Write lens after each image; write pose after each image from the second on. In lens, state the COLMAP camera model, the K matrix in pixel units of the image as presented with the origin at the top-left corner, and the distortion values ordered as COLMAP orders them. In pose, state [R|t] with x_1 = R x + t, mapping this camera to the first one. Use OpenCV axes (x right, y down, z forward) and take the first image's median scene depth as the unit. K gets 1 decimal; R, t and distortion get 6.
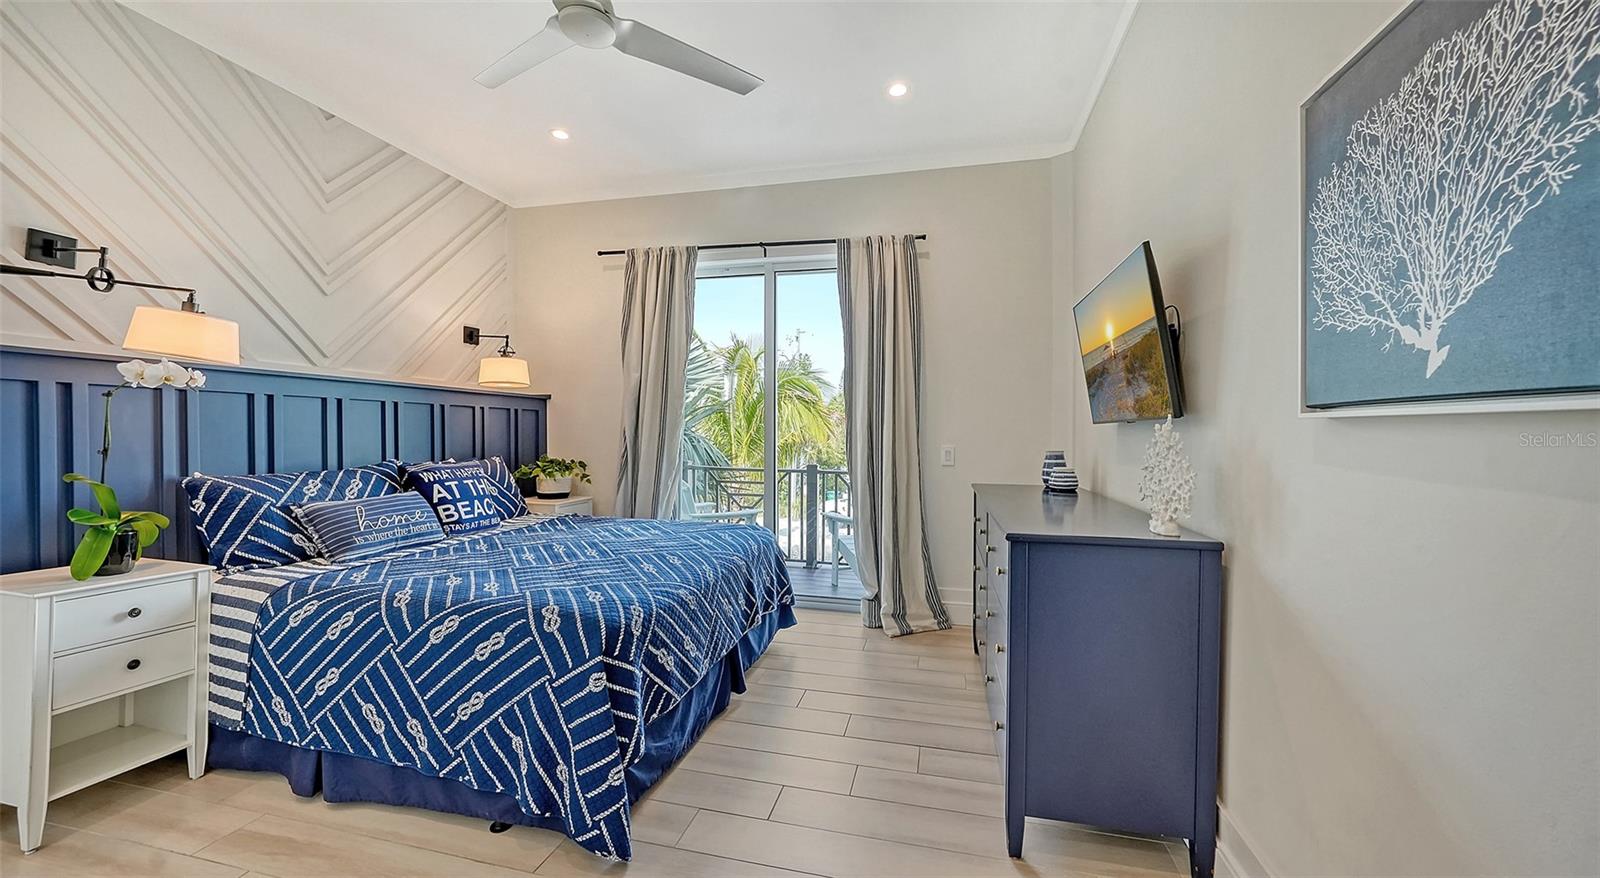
lens RADIAL K [[594.6, 0, 797.9], [0, 594.6, 434.2], [0, 0, 1]] dist [-0.010364, 0.001096]
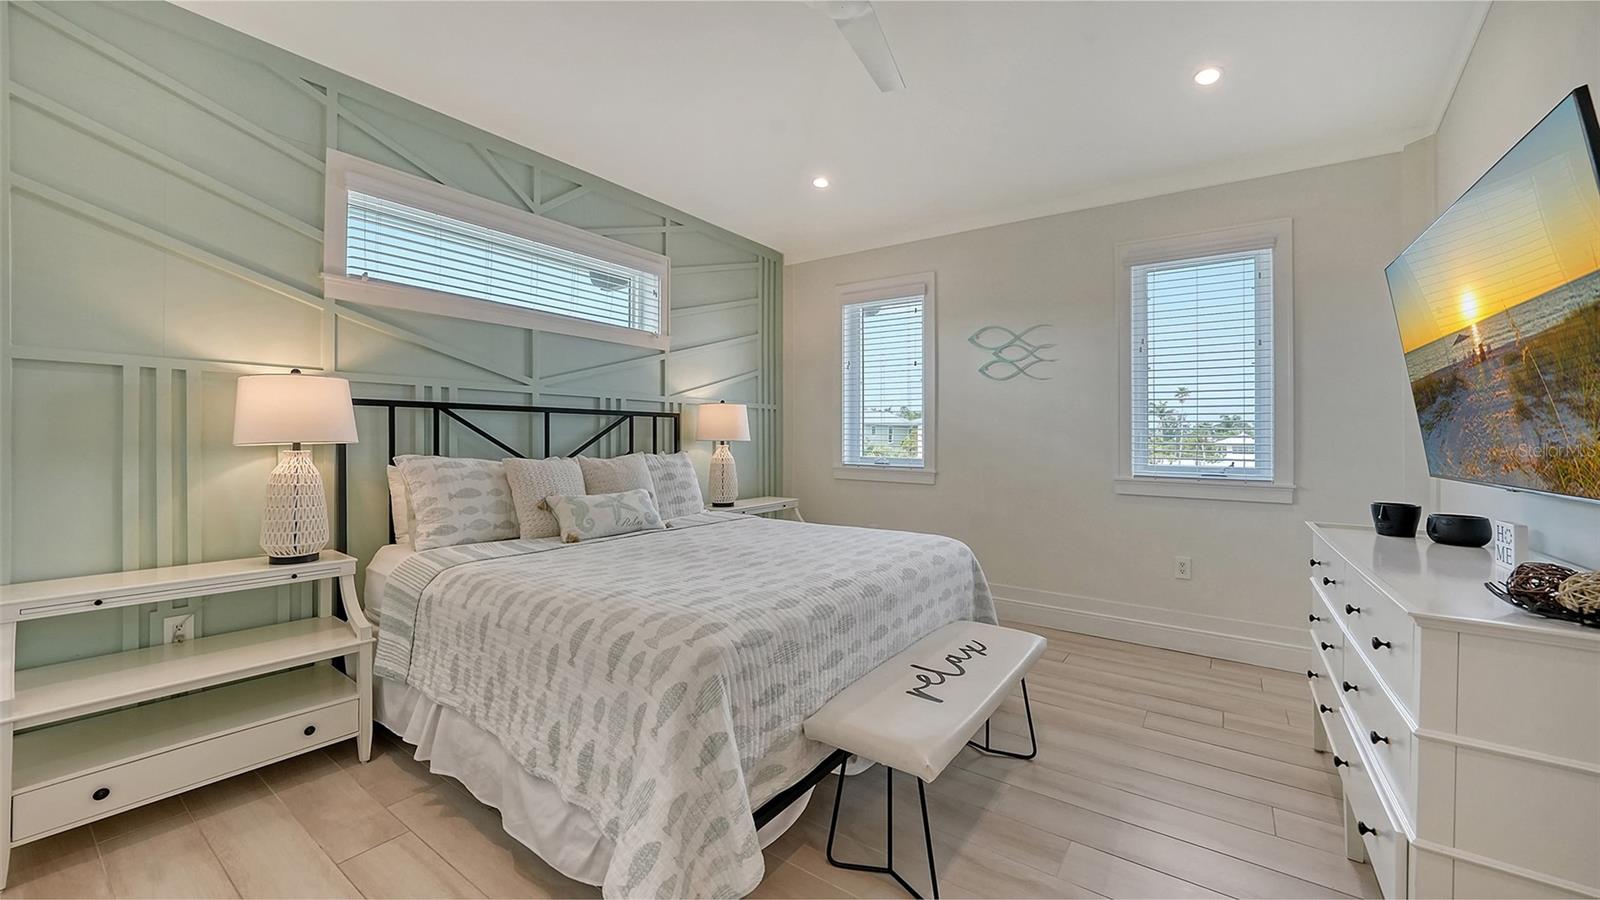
lens RADIAL K [[594.6, 0, 786.7], [0, 594.6, 434.4], [0, 0, 1]] dist [-0.010364, 0.001096]
pose [[0.929631, -0.001495, -0.368488, 0.175734], [-0.001290, 0.999972, -0.007311, -0.061842], [0.368489, 0.007272, 0.929604, 0.332845]]
